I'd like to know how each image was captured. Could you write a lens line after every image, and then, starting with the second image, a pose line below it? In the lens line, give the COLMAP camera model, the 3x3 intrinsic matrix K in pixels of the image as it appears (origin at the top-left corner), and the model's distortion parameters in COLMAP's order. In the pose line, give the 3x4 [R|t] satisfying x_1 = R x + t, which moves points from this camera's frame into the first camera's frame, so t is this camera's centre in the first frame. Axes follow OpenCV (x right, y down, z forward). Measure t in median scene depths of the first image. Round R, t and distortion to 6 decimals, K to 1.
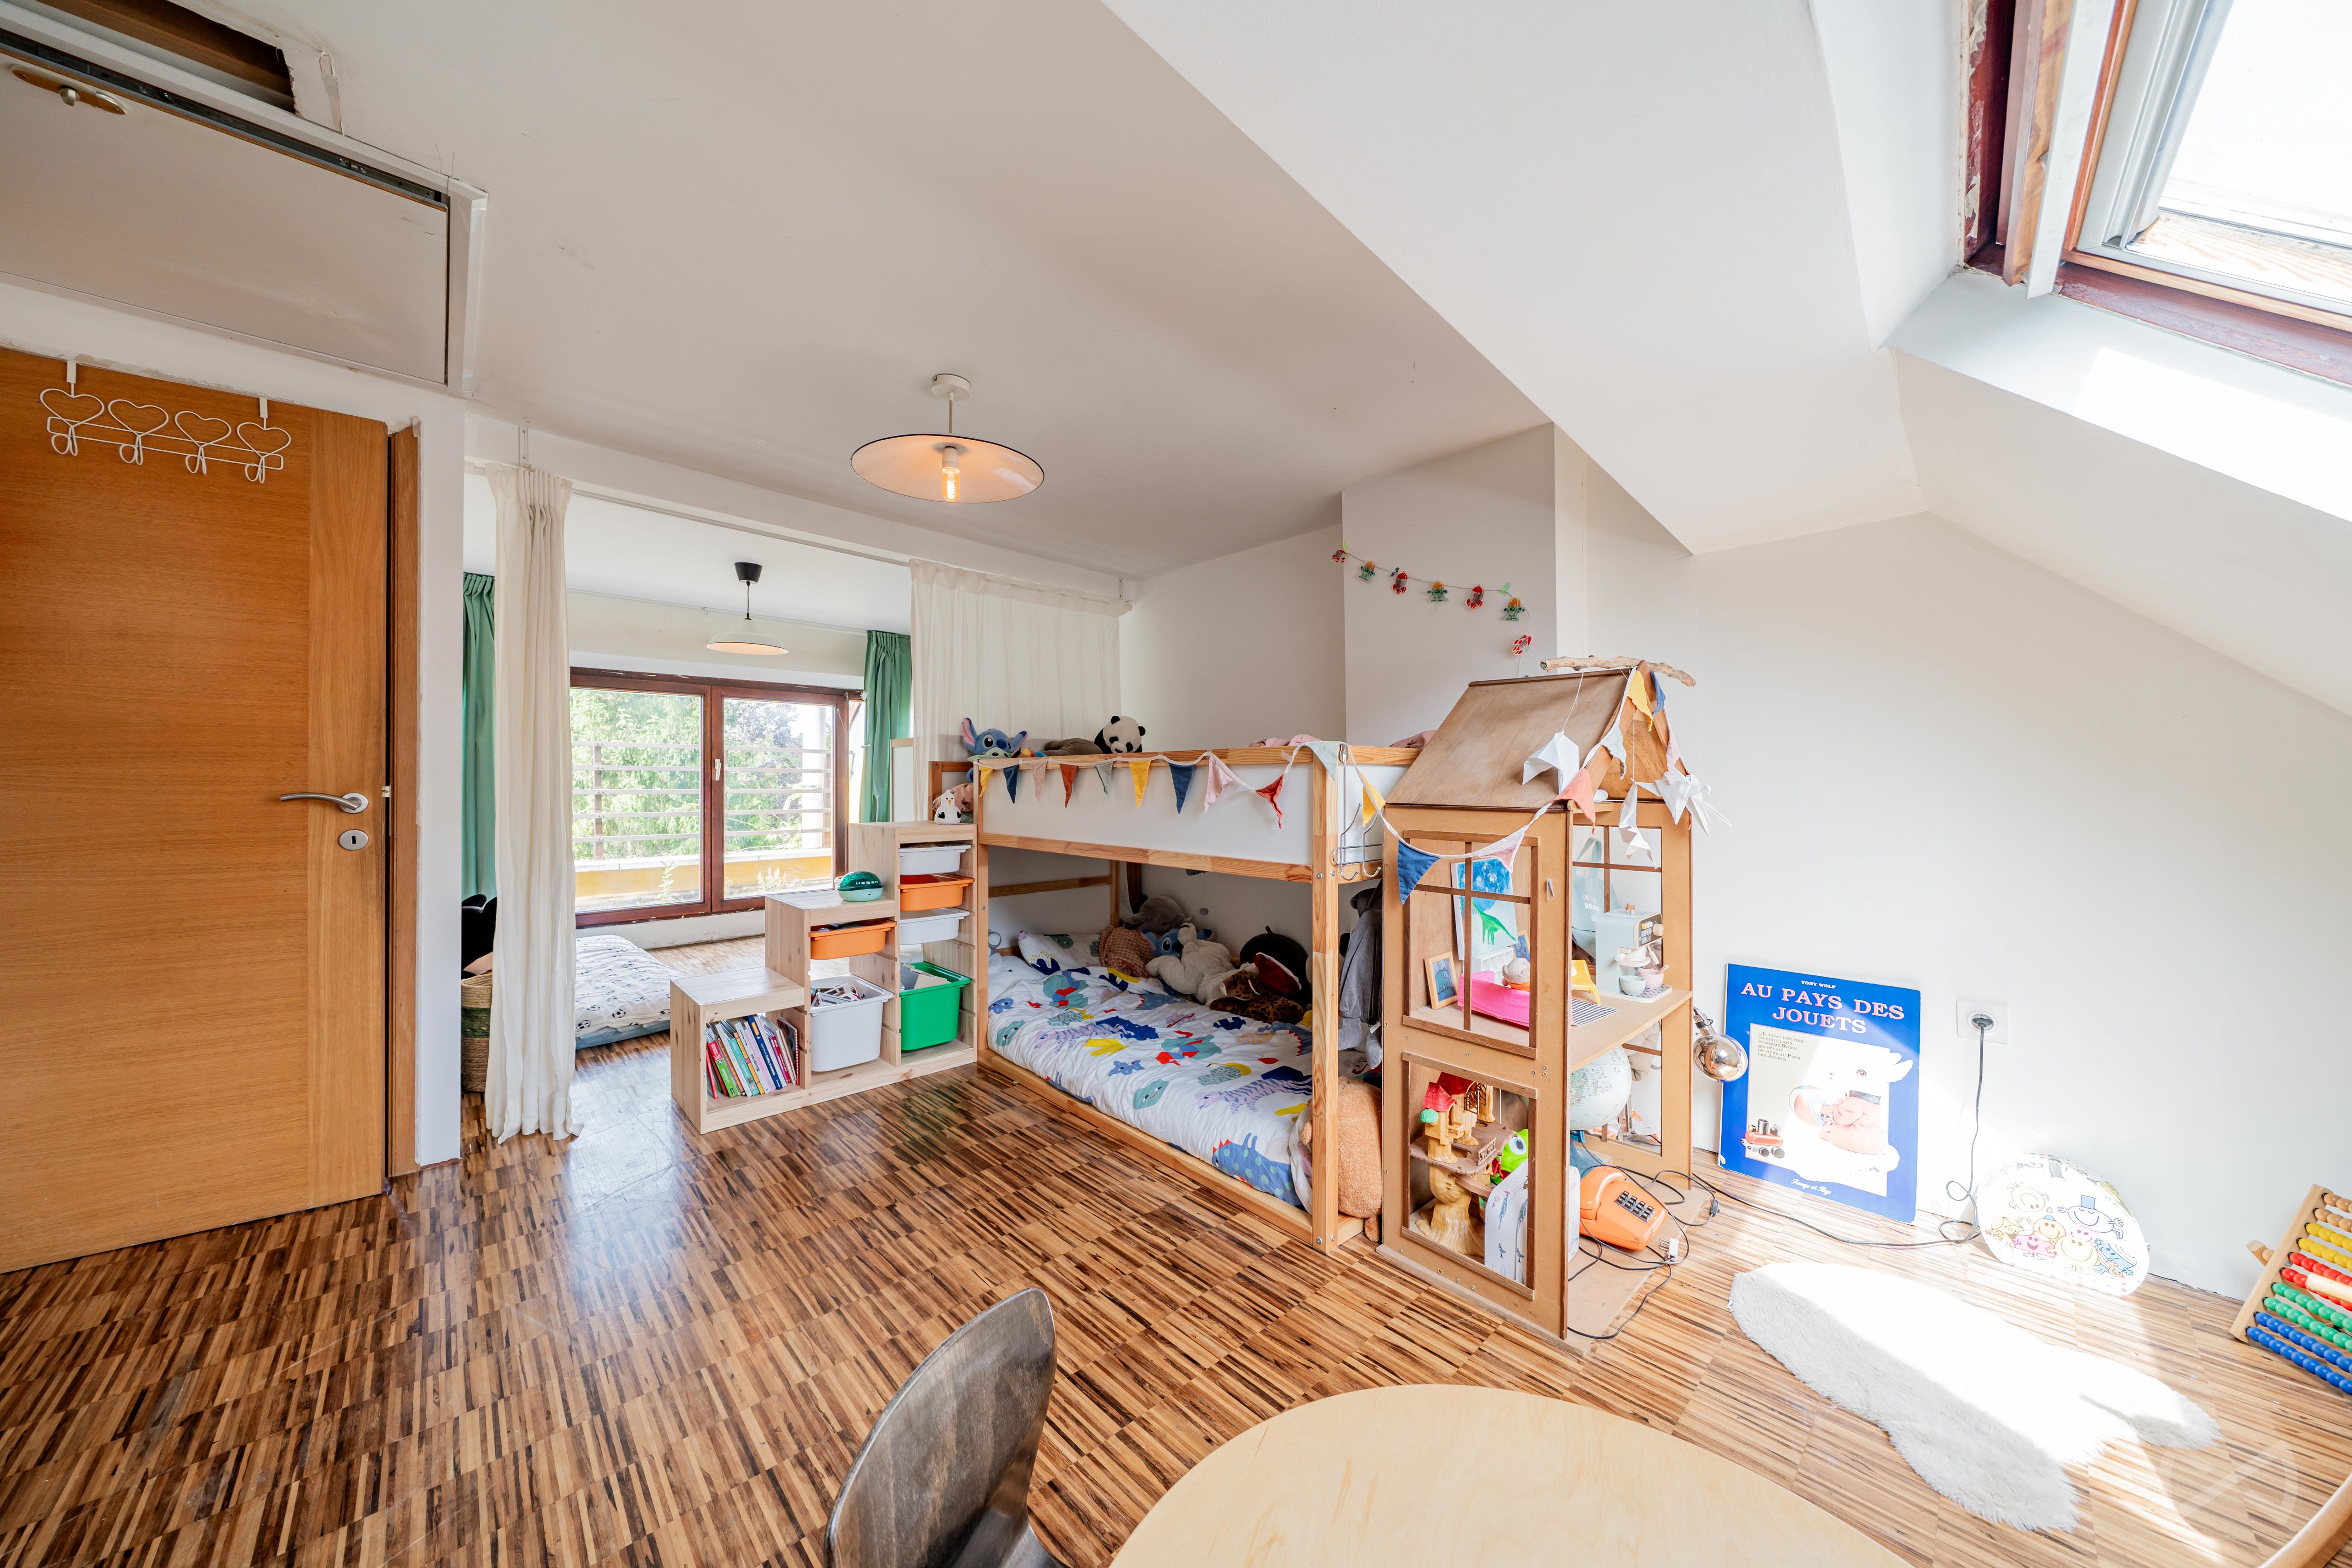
lens RADIAL K [[807.6, 0, 1169.1], [0, 807.6, 780.2], [0, 0, 1]] dist [0.001400, -0.000277]
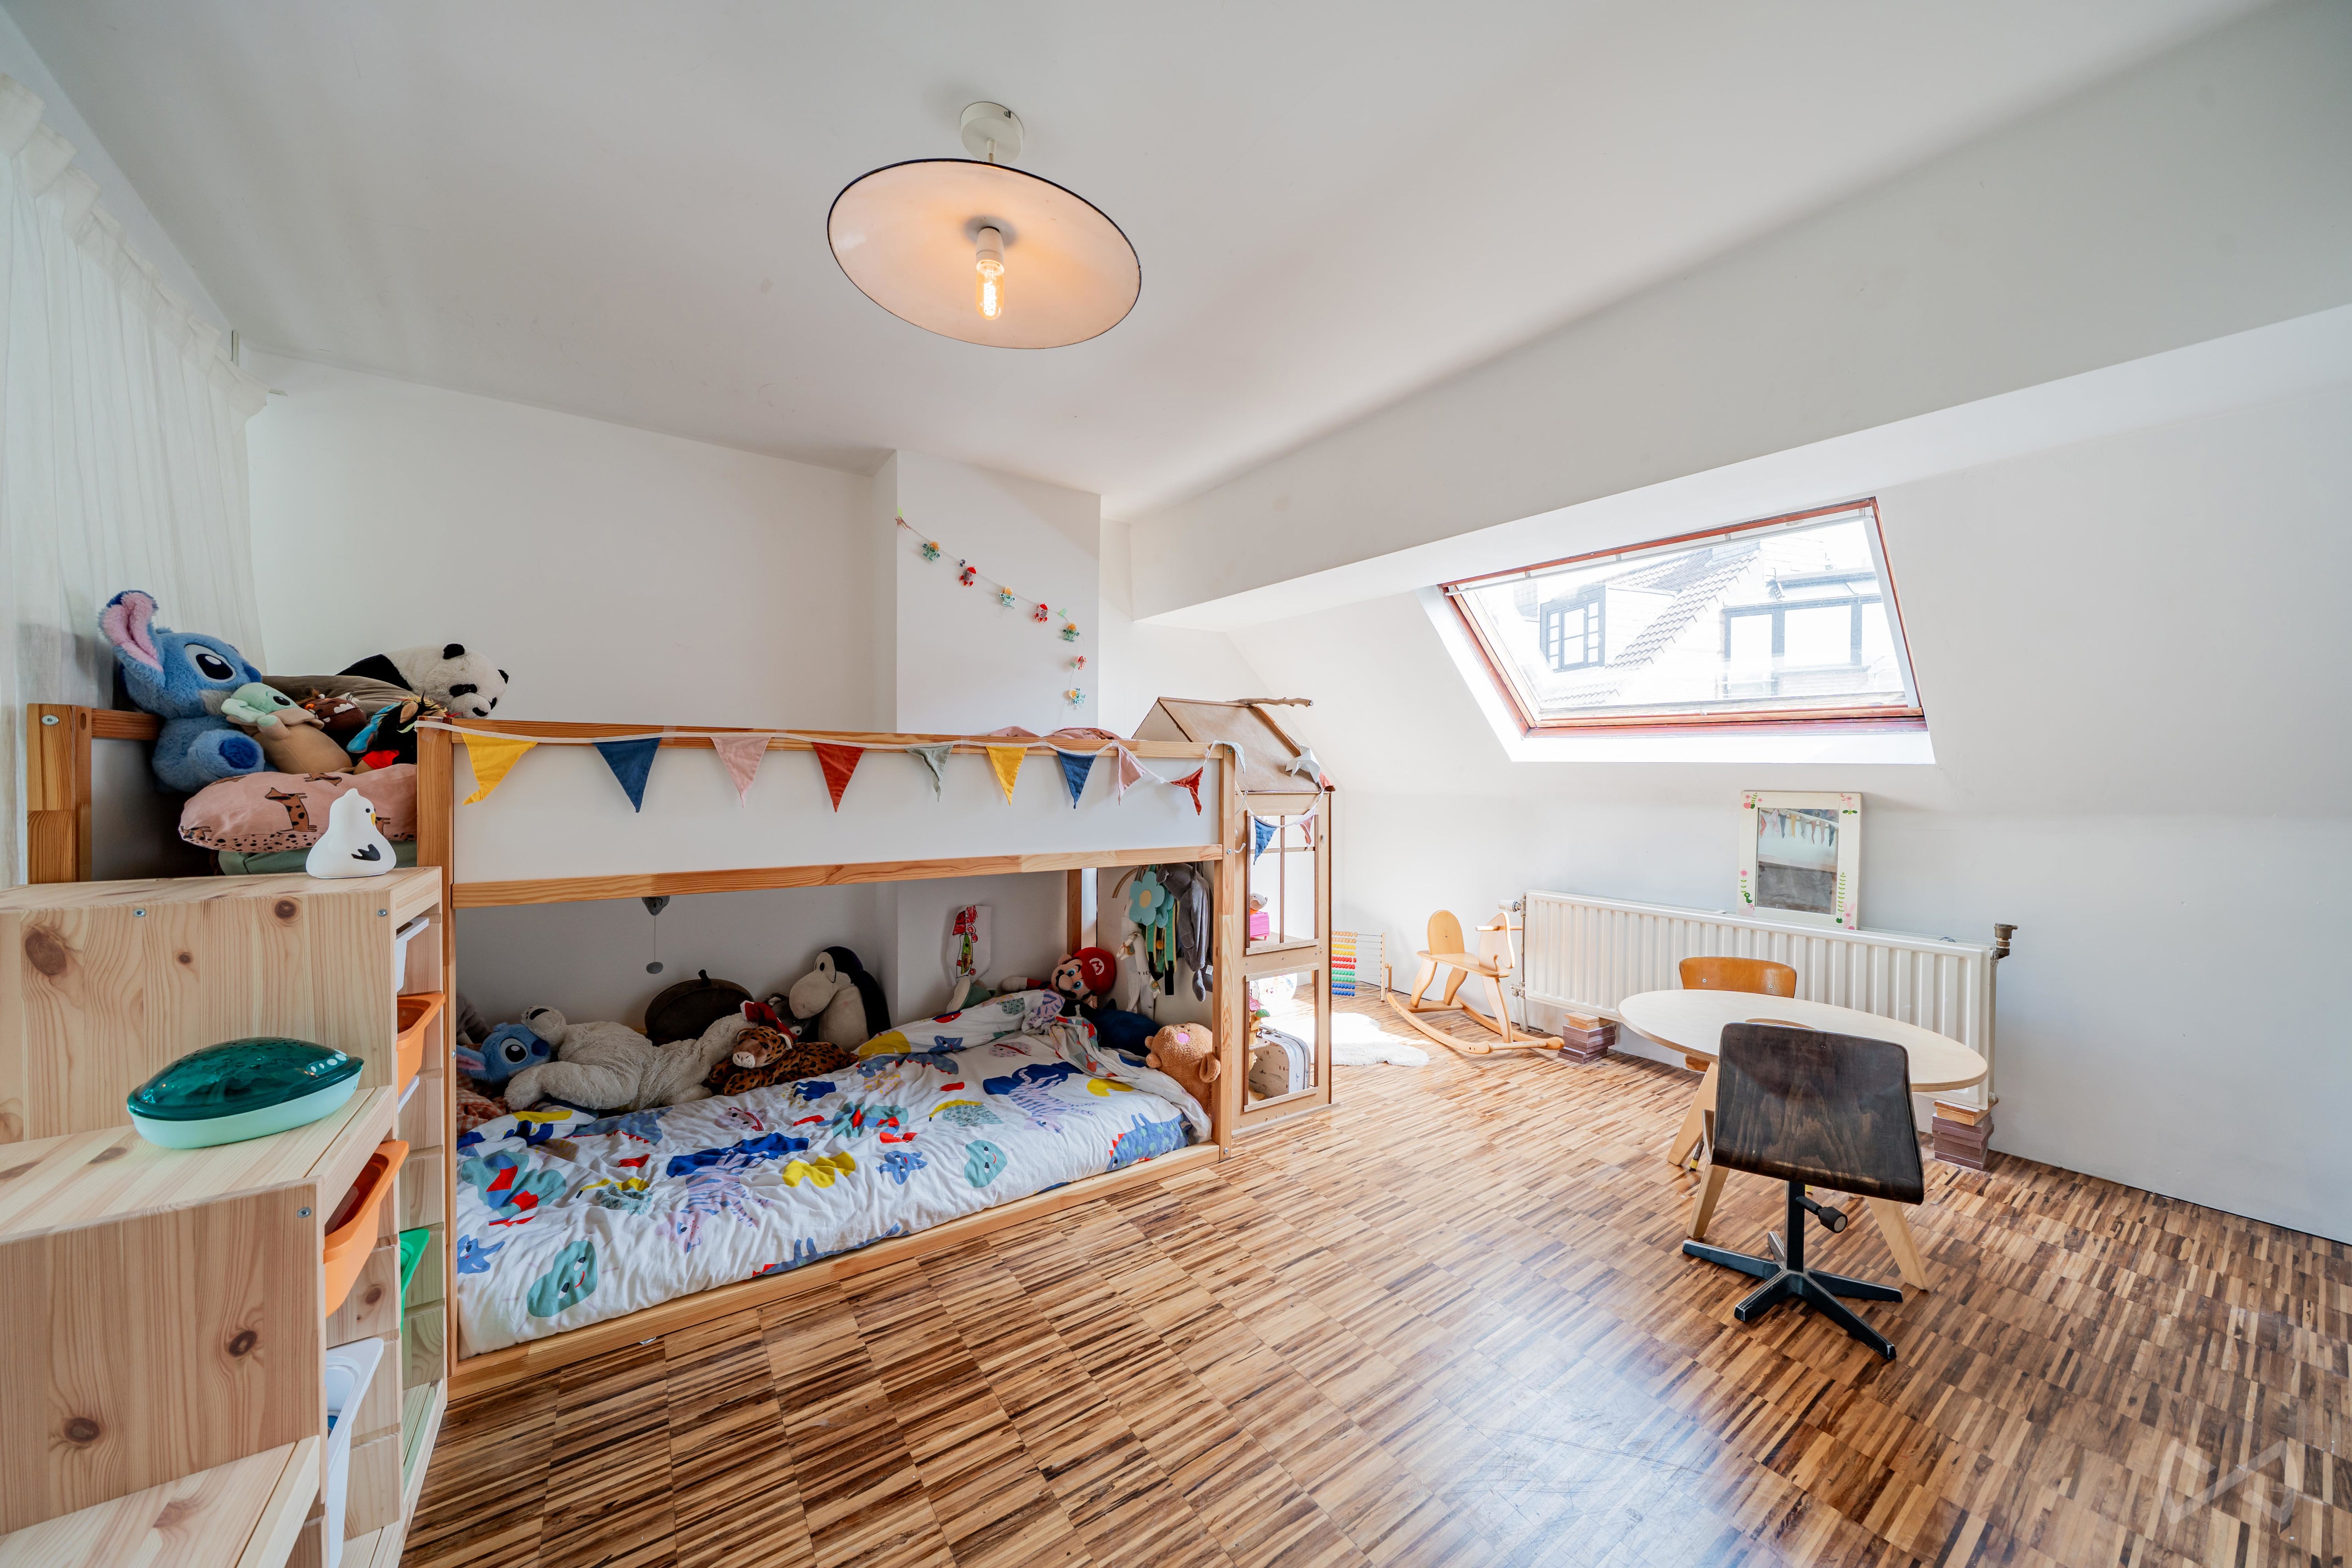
lens RADIAL K [[807.6, 0, 1172.0], [0, 807.6, 781.2], [0, 0, 1]] dist [0.001400, -0.000277]
pose [[0.136568, -0.007103, 0.990605, -0.783703], [-0.006787, 0.999944, 0.008106, 0.002466], [-0.990608, -0.007830, 0.136512, 0.700809]]
